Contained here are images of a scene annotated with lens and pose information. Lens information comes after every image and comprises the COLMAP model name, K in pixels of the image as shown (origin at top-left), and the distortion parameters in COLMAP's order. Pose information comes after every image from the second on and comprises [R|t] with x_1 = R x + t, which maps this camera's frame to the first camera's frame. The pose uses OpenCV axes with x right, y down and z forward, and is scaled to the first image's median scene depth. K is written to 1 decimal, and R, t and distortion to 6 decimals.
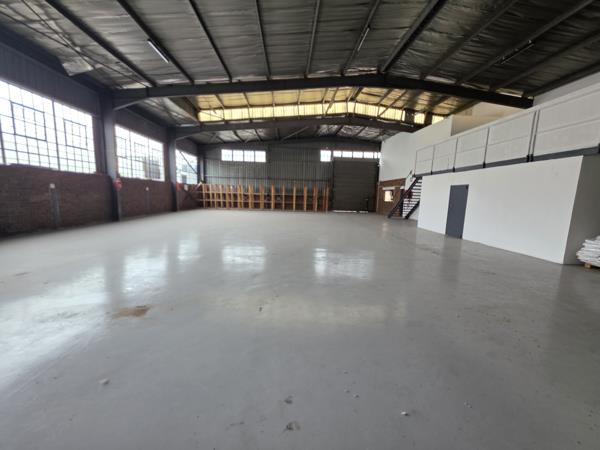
lens RADIAL K [[237.6, 0, 300.0], [0, 237.6, 225.0], [0, 0, 1]] dist [0.001663, 0.000198]
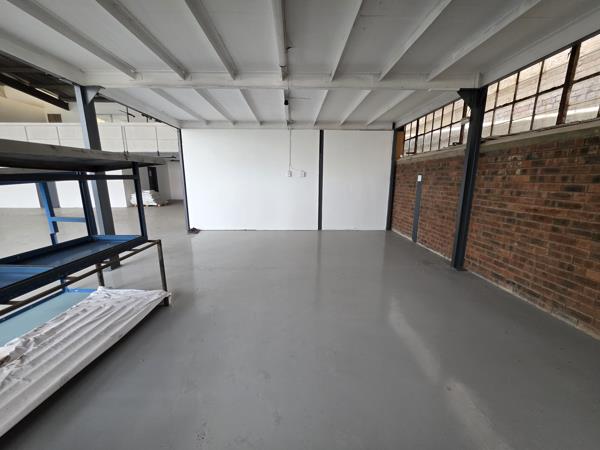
lens RADIAL K [[239.3, 0, 300.0], [0, 239.3, 225.0], [0, 0, 1]] dist [0.000339, 0.000159]
pose [[0.021440, -0.225230, 0.974070, -0.346097], [0.131834, 0.966423, 0.220561, 0.018134], [-0.991040, 0.123686, 0.050413, -0.219711]]
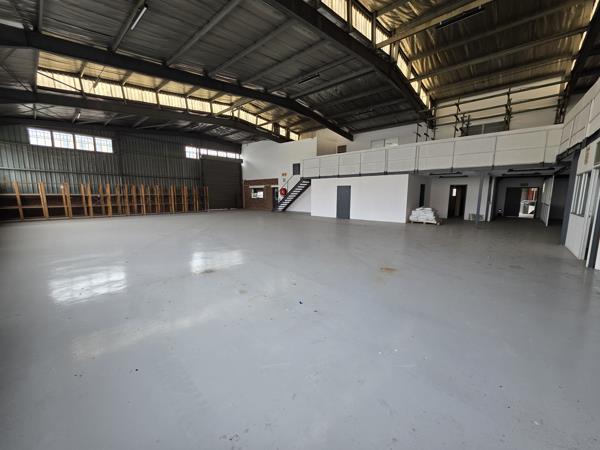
lens RADIAL K [[239.3, 0, 300.0], [0, 239.3, 225.0], [0, 0, 1]] dist [0.000339, 0.000159]
pose [[0.700532, -0.117442, 0.703890, -0.396768], [0.108982, 0.992401, 0.057118, -0.016830], [-0.705250, 0.036698, 0.708008, 0.041654]]
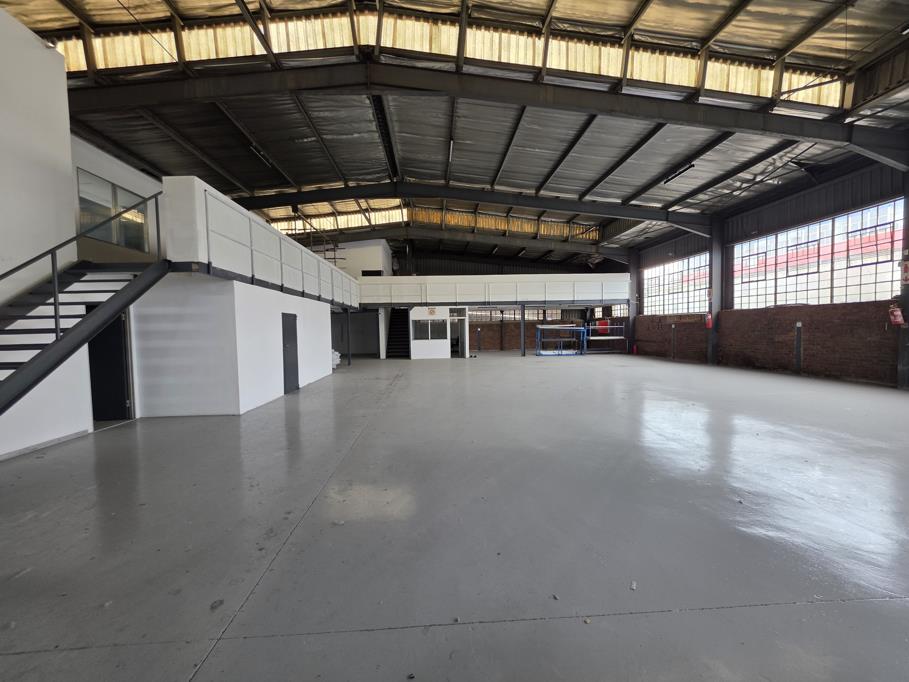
lens RADIAL K [[359.9, 0, 454.5], [0, 359.9, 341.0], [0, 0, 1]] dist [0.001663, 0.000198]
pose [[-0.999758, -0.011785, -0.018573, 0.126227], [-0.014660, 0.986486, 0.163189, -0.148837], [0.016399, 0.163421, -0.986420, 1.132619]]
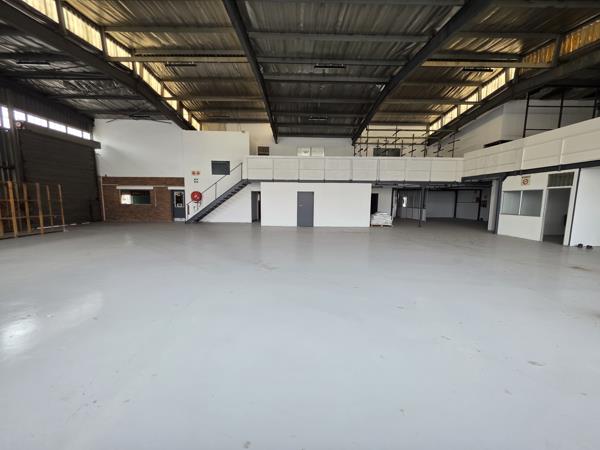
lens RADIAL K [[239.3, 0, 300.0], [0, 239.3, 225.0], [0, 0, 1]] dist [0.000339, 0.000159]
pose [[0.037193, -0.134749, 0.990182, -0.479007], [0.118604, 0.984459, 0.129515, -0.090216], [-0.992245, 0.112622, 0.052597, 0.550190]]
